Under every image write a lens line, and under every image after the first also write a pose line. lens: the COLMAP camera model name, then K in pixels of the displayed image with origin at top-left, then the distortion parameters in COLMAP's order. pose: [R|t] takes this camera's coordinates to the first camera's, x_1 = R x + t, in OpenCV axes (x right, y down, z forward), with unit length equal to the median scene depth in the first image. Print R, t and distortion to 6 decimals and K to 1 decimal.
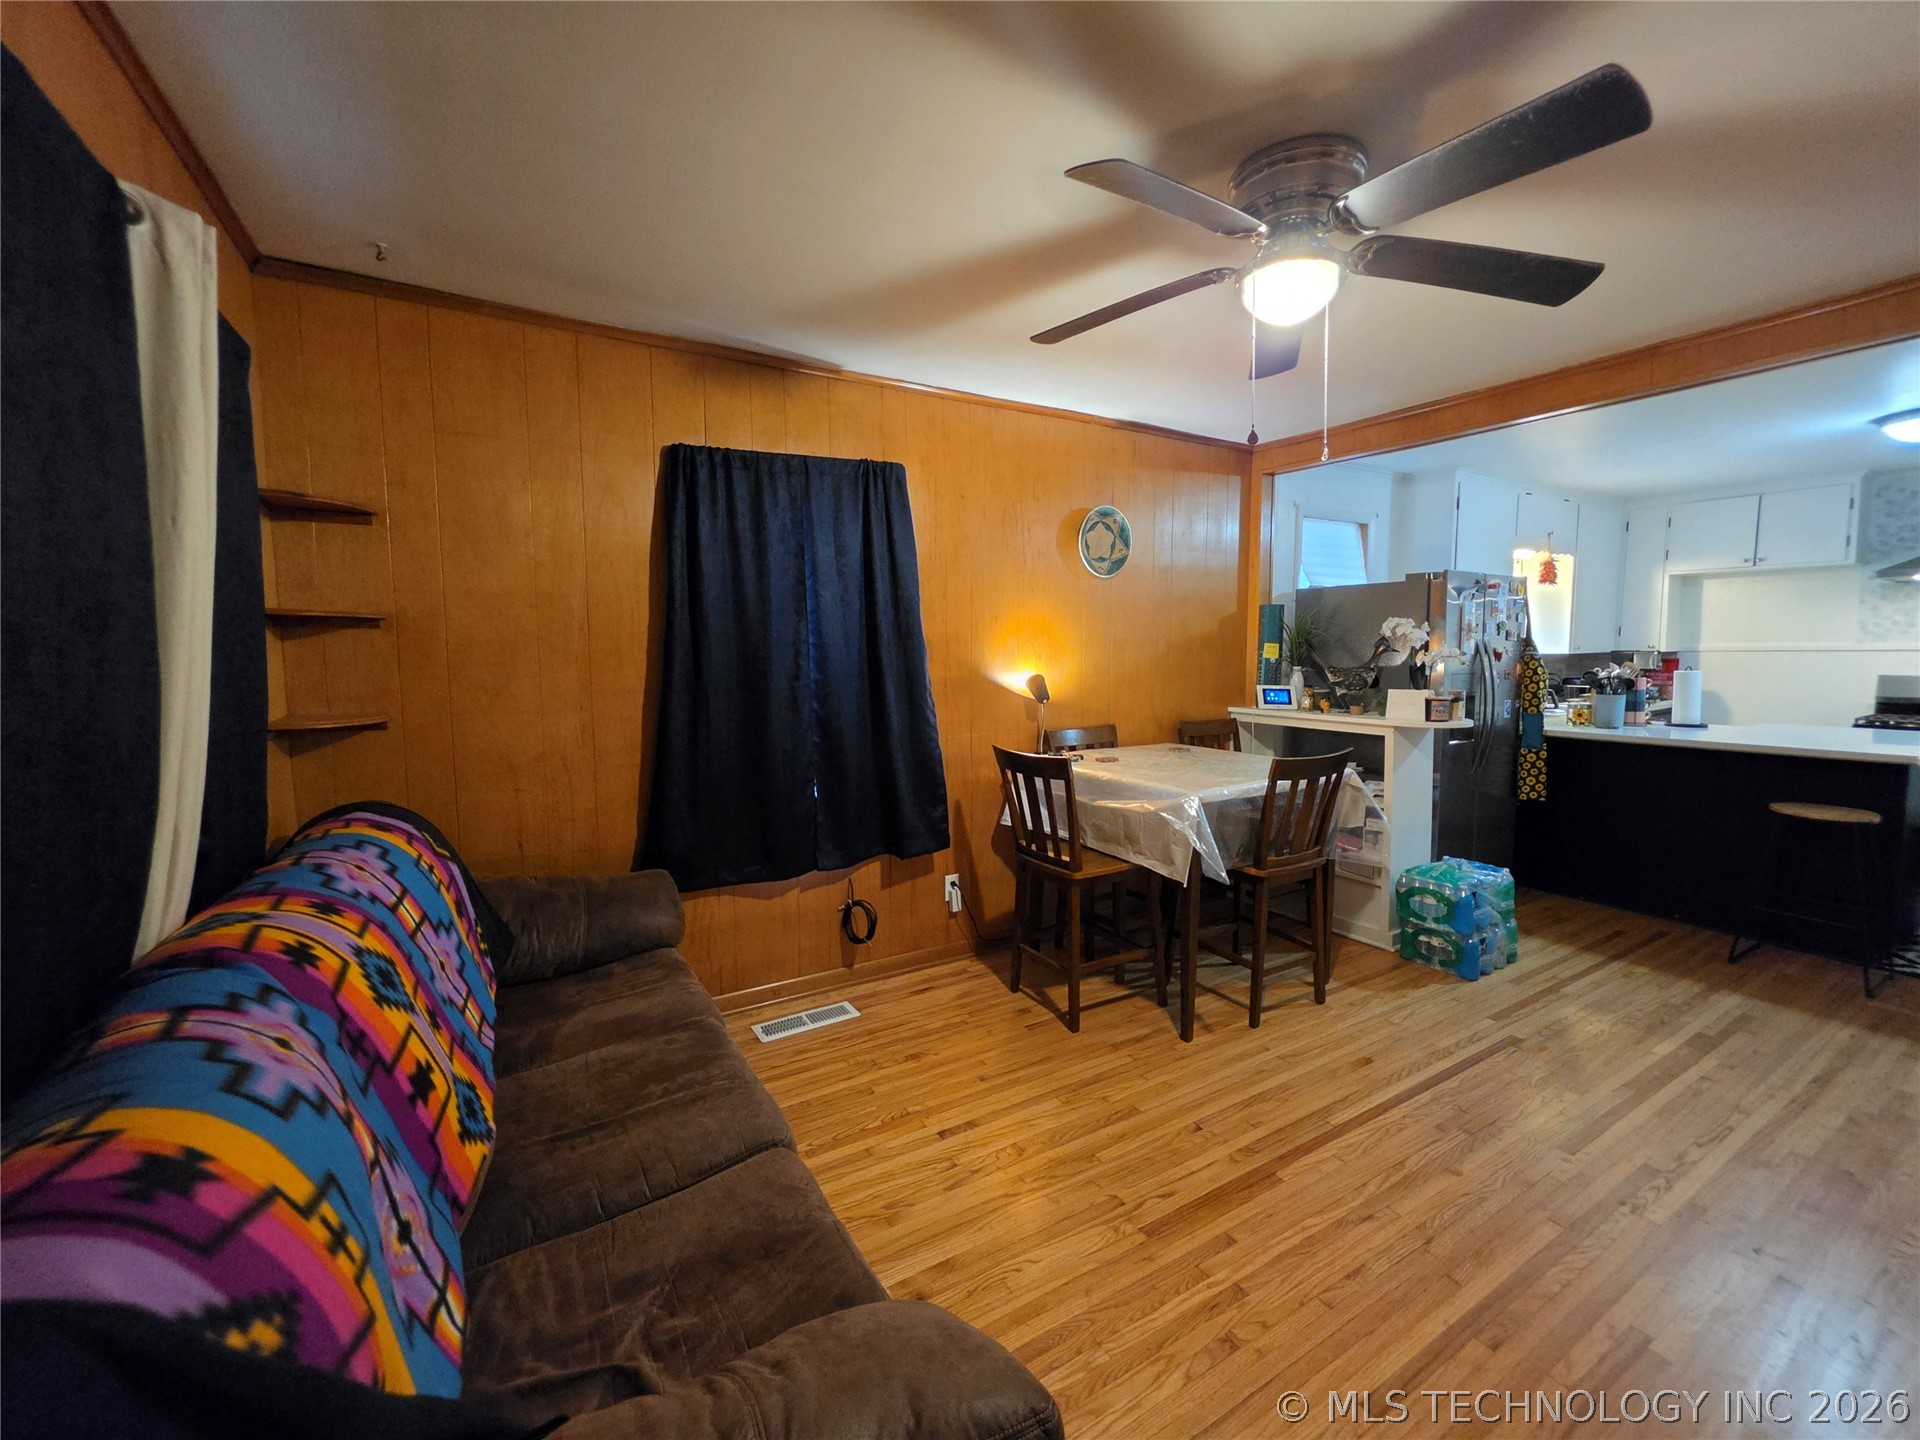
lens RADIAL K [[767.2, 0, 953.5], [0, 767.2, 711.7], [0, 0, 1]] dist [-0.005711, -0.000251]
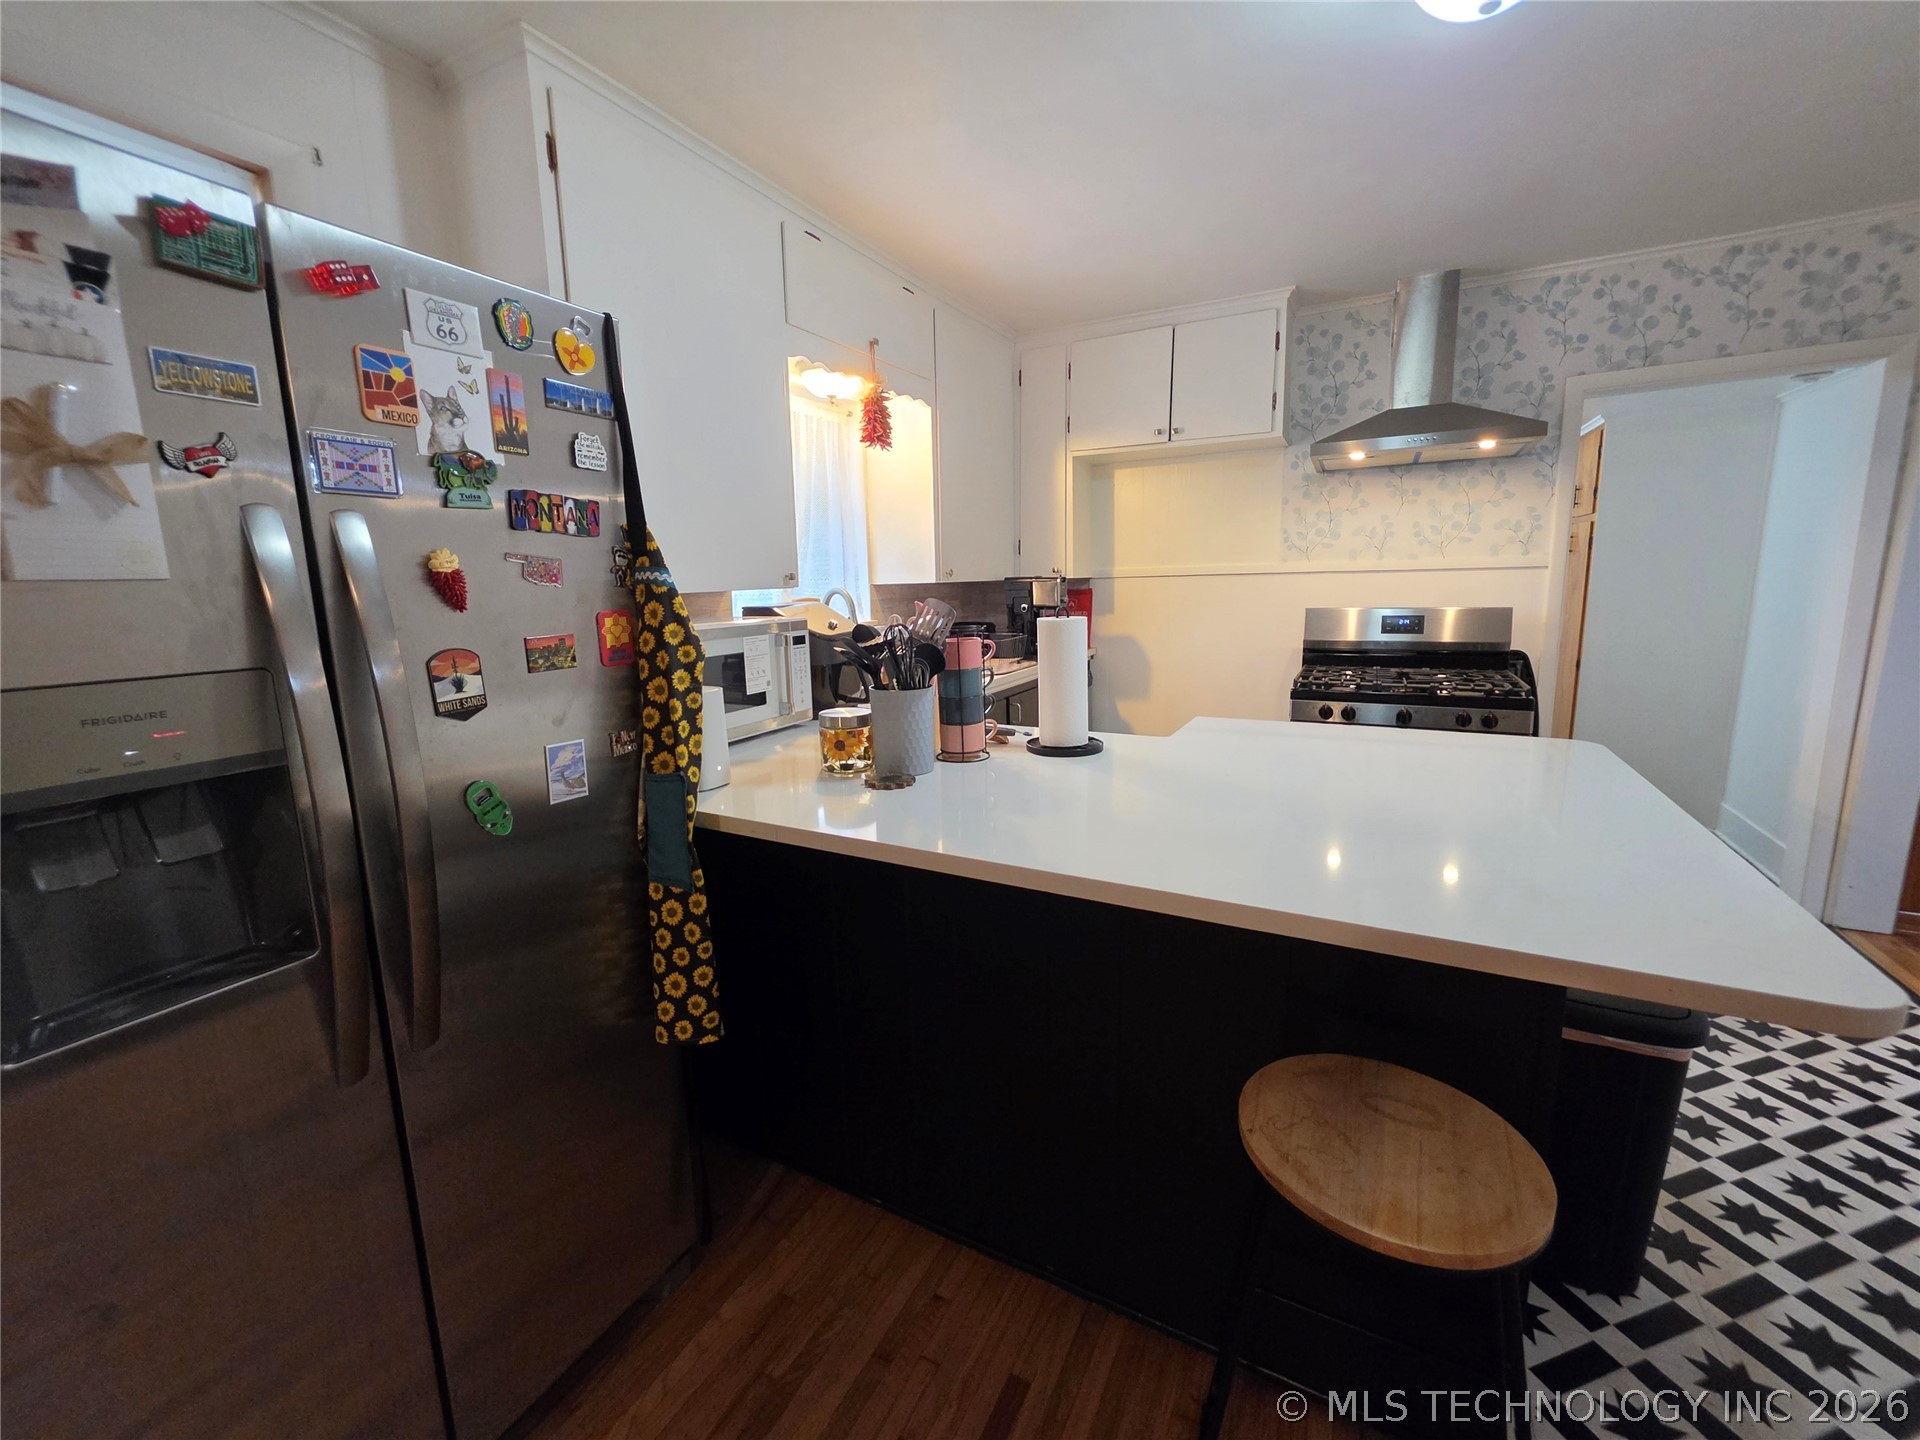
lens RADIAL K [[773.9, 0, 952.2], [0, 773.9, 711.9], [0, 0, 1]] dist [-0.014376, 0.004755]
pose [[0.858633, -0.093597, 0.503973, 0.844773], [0.054466, 0.994281, 0.091861, -0.053652], [-0.509689, -0.051425, 0.858821, 0.810920]]
